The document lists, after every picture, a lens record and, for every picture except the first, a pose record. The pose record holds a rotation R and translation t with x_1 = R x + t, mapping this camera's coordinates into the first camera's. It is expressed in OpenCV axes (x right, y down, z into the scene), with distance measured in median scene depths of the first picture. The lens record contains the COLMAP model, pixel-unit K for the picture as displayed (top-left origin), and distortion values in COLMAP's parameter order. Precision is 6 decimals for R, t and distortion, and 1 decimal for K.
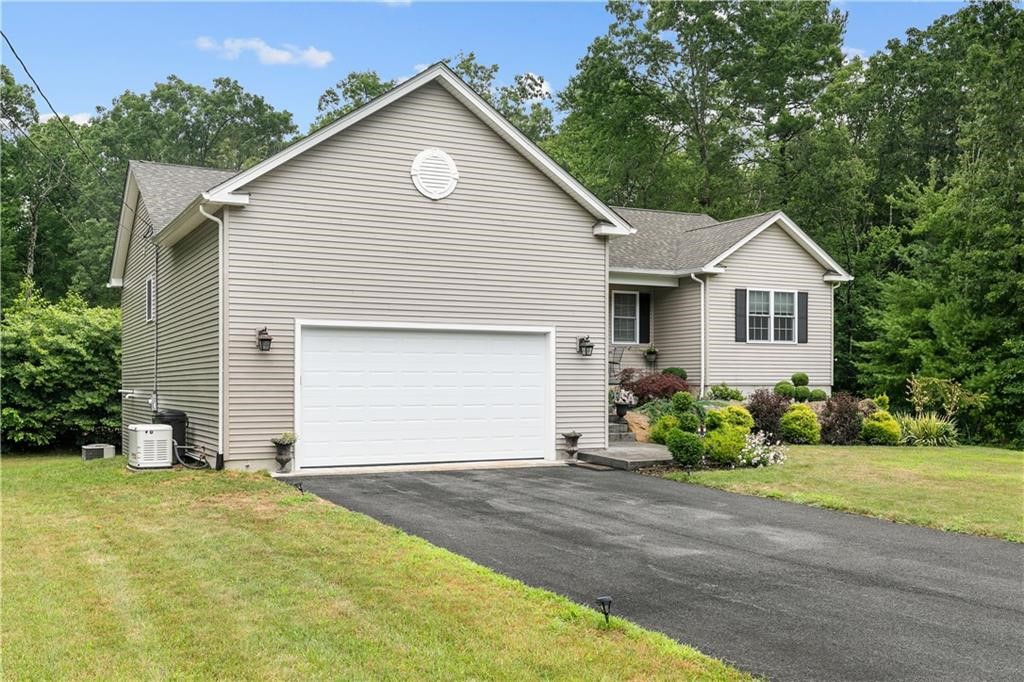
lens RADIAL K [[1010.3, 0, 511.8], [0, 1010.3, 373.0], [0, 0, 1]] dist [0.007696, 0.003185]
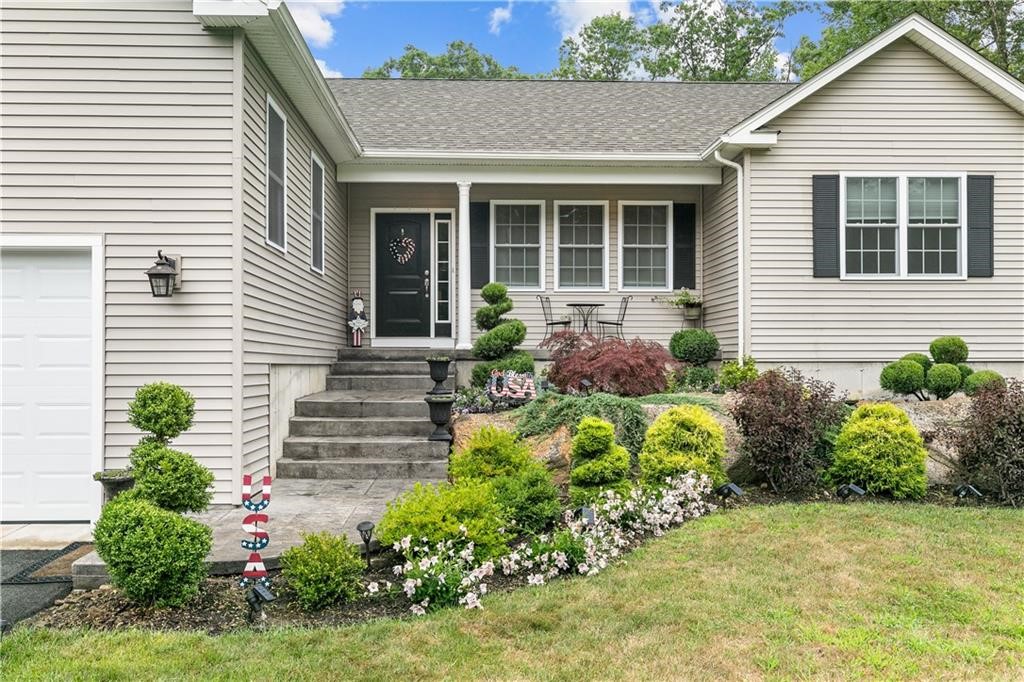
lens RADIAL K [[915.9, 0, 512.0], [0, 915.9, 341.0], [0, 0, 1]] dist [0.007928, 0.006481]
pose [[0.907808, -0.009474, -0.419280, 0.275009], [0.006173, 0.999938, -0.009229, 0.004860], [0.419341, 0.005790, 0.907810, 0.504132]]
